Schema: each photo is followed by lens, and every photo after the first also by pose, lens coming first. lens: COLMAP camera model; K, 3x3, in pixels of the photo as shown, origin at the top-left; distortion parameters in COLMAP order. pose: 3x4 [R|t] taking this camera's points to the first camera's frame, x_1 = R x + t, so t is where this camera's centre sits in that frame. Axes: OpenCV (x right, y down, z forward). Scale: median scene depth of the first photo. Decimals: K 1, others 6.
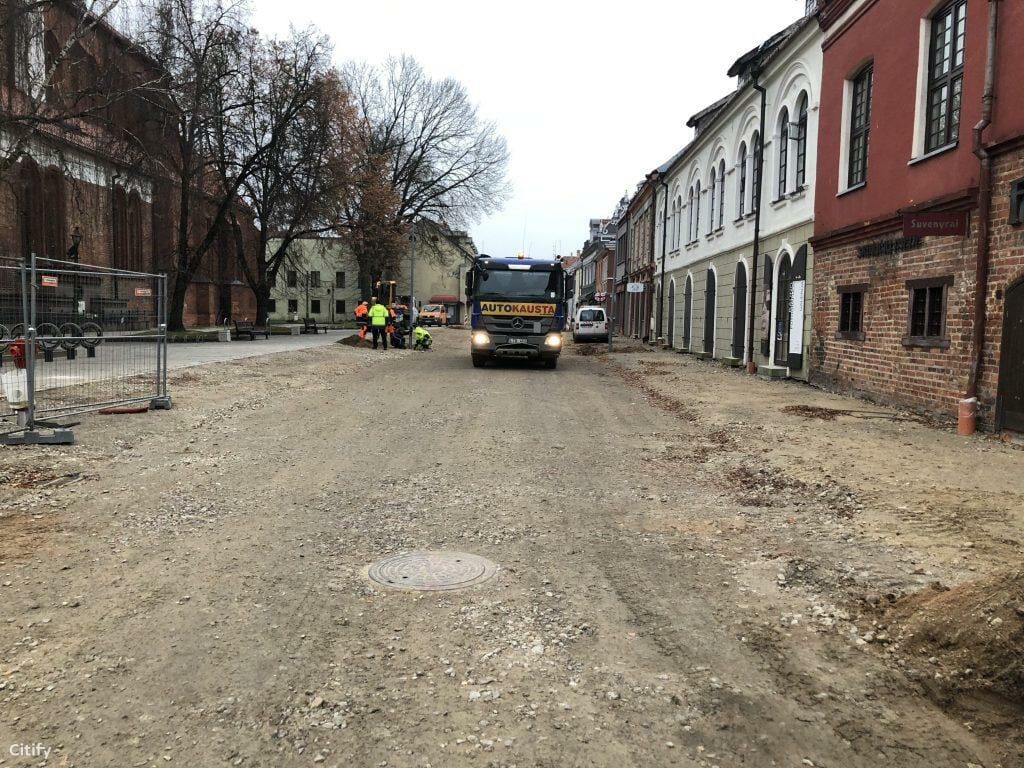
lens RADIAL K [[708.5, 0, 512.0], [0, 708.5, 384.0], [0, 0, 1]] dist [-0.002061, 0.000950]
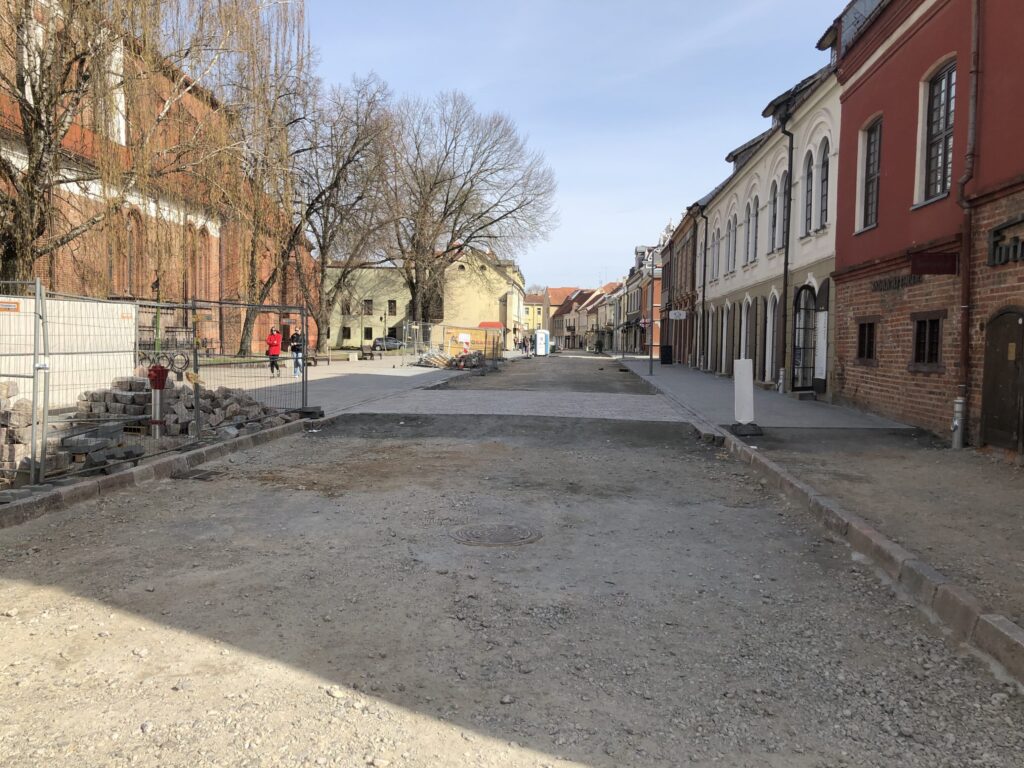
lens RADIAL K [[813.2, 0, 512.0], [0, 813.2, 384.0], [0, 0, 1]] dist [-0.003673, 0.001741]
pose [[0.998153, 0.002432, -0.060698, 0.007446], [-0.004797, 0.999233, -0.038852, 0.014085], [0.060557, 0.039071, 0.997400, -0.240029]]
